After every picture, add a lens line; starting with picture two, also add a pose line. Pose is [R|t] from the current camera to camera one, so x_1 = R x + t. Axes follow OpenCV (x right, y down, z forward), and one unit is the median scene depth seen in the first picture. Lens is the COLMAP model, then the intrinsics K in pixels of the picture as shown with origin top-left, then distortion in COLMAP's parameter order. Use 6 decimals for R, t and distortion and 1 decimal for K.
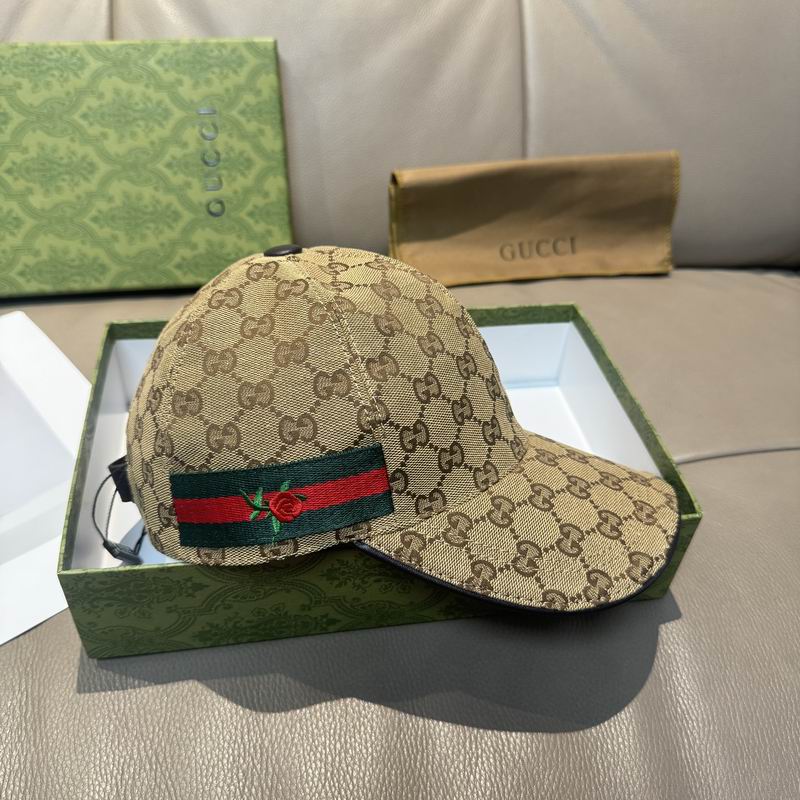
lens RADIAL K [[808.5, 0, 406.1], [0, 808.5, 396.4], [0, 0, 1]] dist [-0.039303, 0.000000]
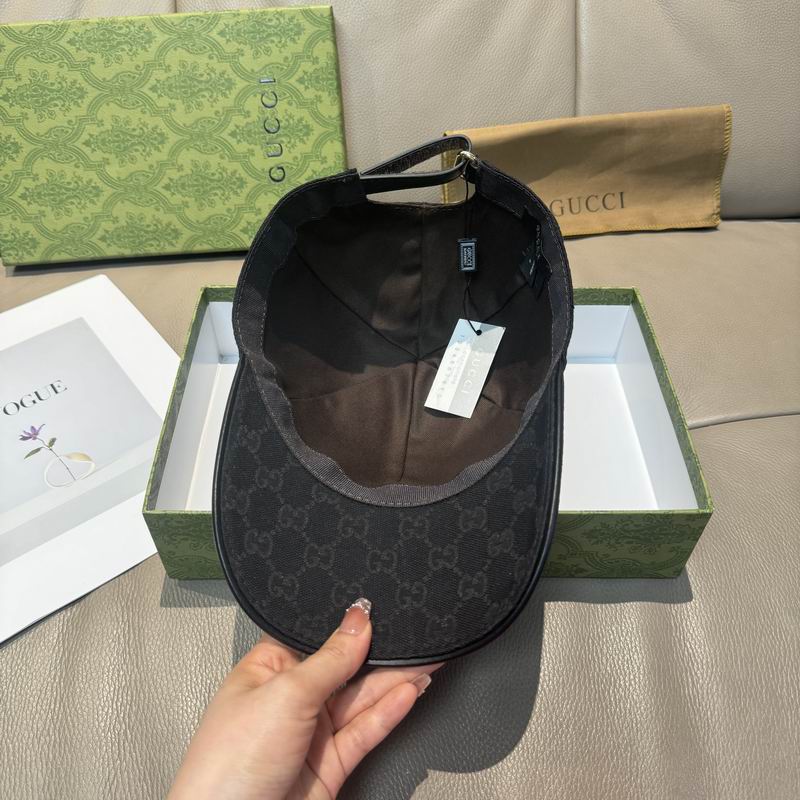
lens RADIAL K [[808.5, 0, 406.8], [0, 808.5, 405.1], [0, 0, 1]] dist [-0.039303, 0.000000]
pose [[0.996858, 0.010603, -0.078498, 0.020423], [-0.000712, 0.992160, 0.124969, -0.065733], [0.079208, -0.124521, 0.989050, -0.075432]]
